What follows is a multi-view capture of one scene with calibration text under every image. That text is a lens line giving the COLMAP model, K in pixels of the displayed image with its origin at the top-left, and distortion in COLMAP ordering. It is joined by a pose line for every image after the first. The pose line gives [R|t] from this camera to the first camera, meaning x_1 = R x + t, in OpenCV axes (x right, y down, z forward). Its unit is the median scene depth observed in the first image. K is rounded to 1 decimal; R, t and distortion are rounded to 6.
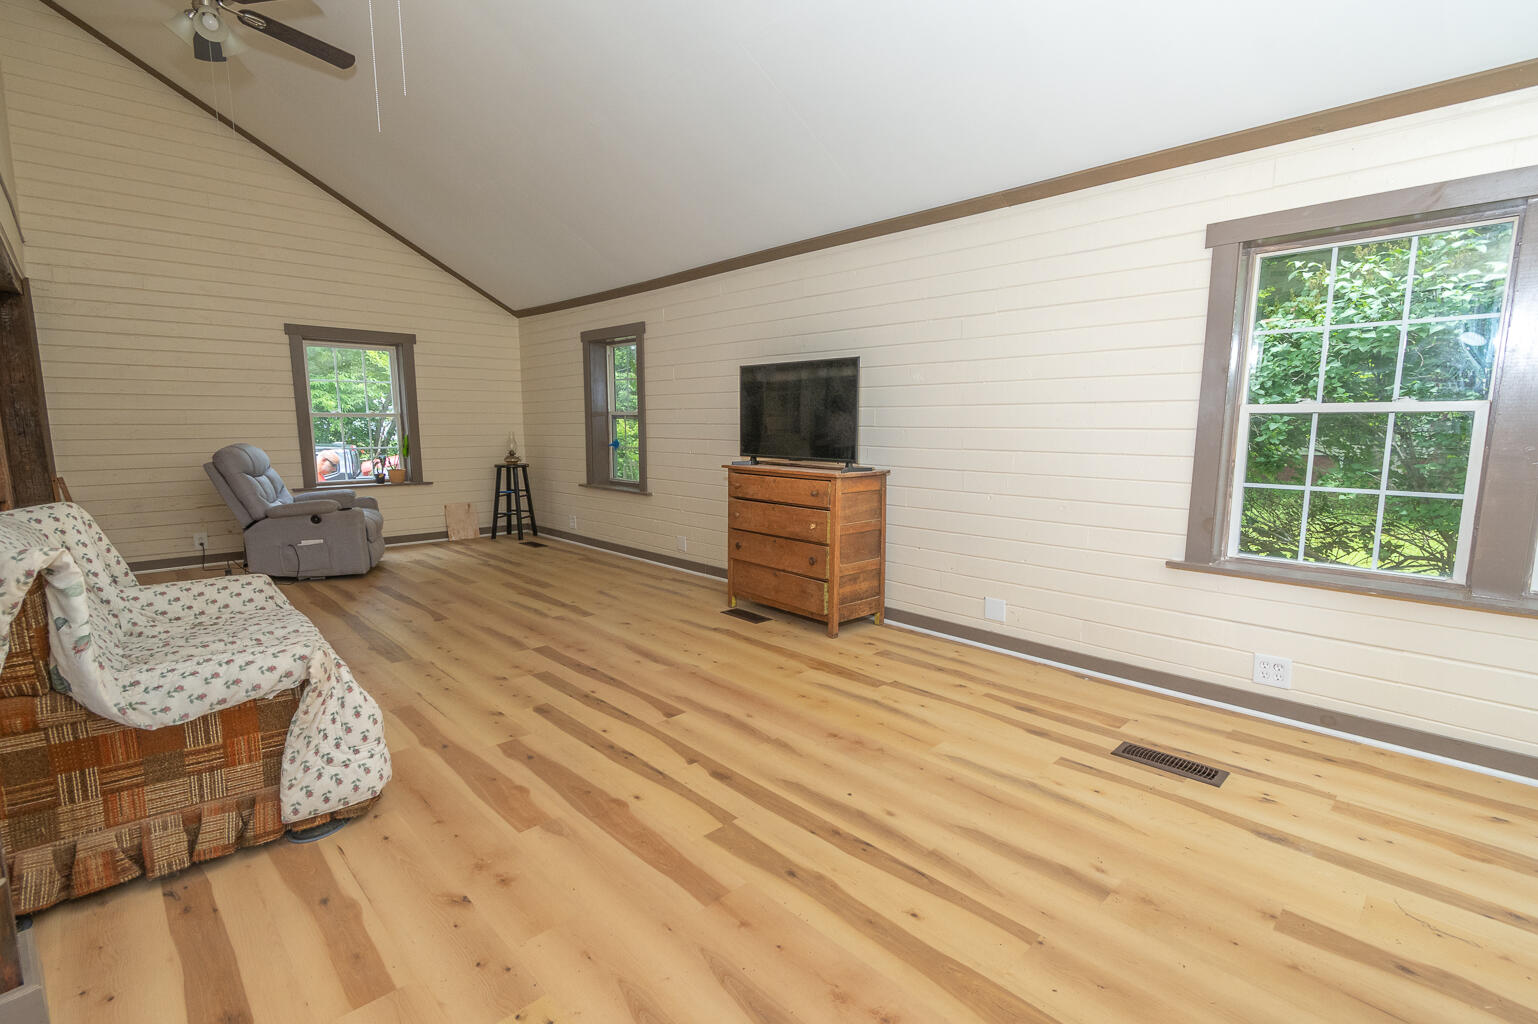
lens RADIAL K [[700.7, 0, 762.0], [0, 700.7, 508.5], [0, 0, 1]] dist [0.010657, 0.000319]
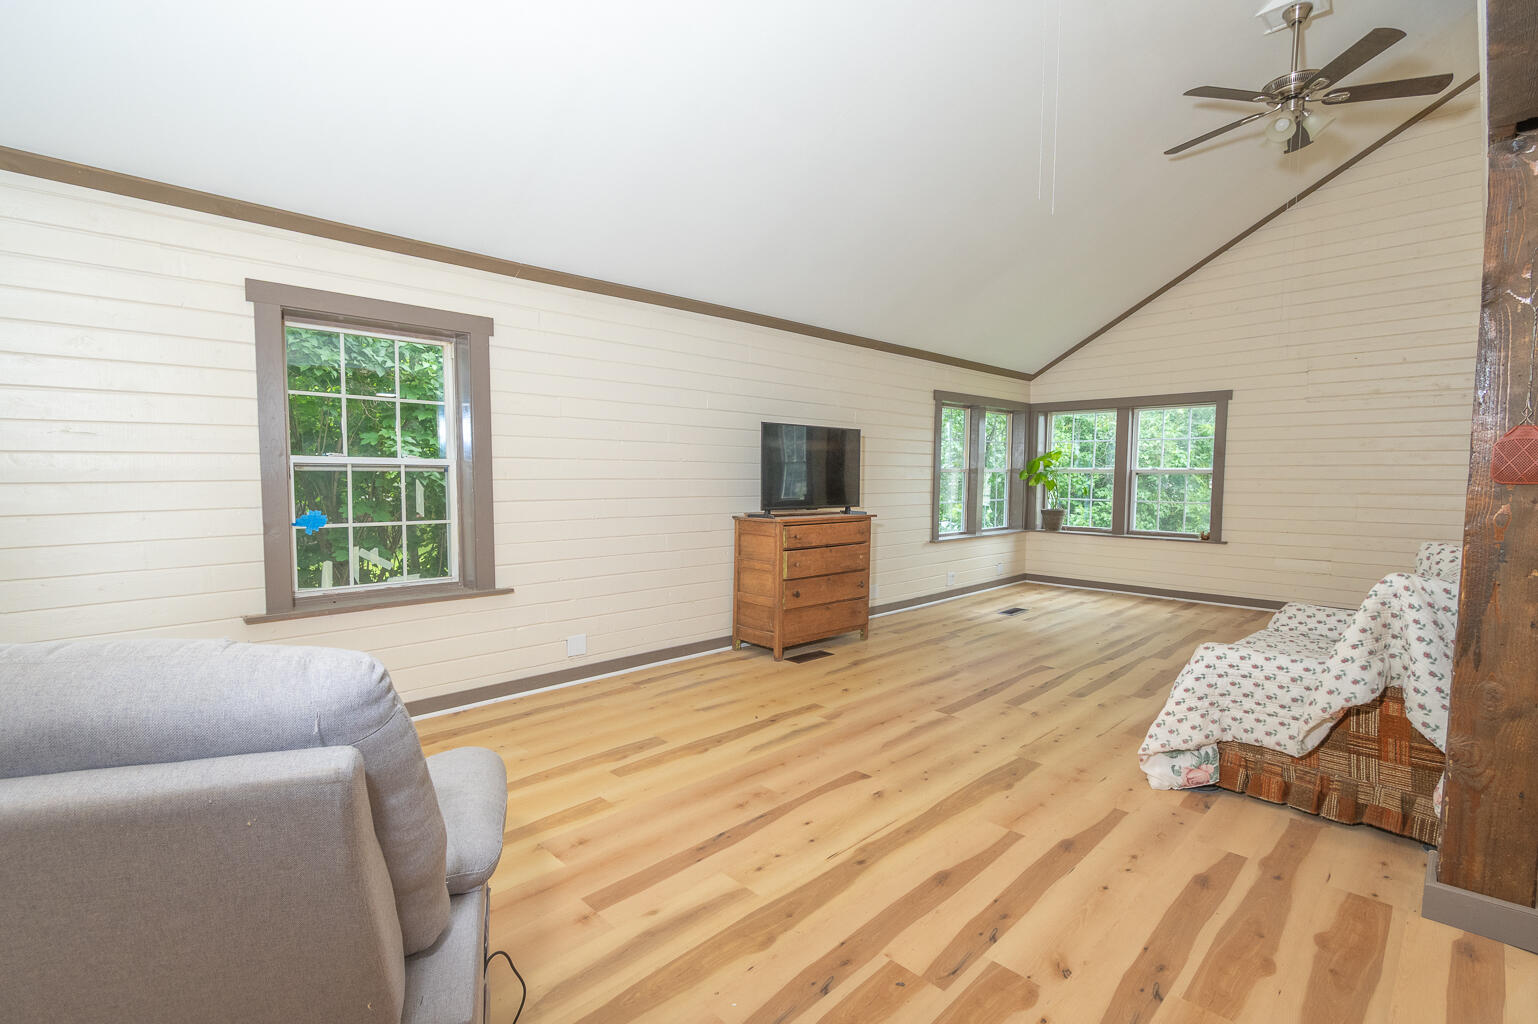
lens RADIAL K [[700.7, 0, 765.4], [0, 700.7, 520.6], [0, 0, 1]] dist [0.010657, 0.000319]
pose [[-0.003880, -0.057823, 0.998319, -1.190477], [0.129257, 0.989923, 0.057840, -0.136093], [-0.991604, 0.129264, 0.003633, 1.148842]]
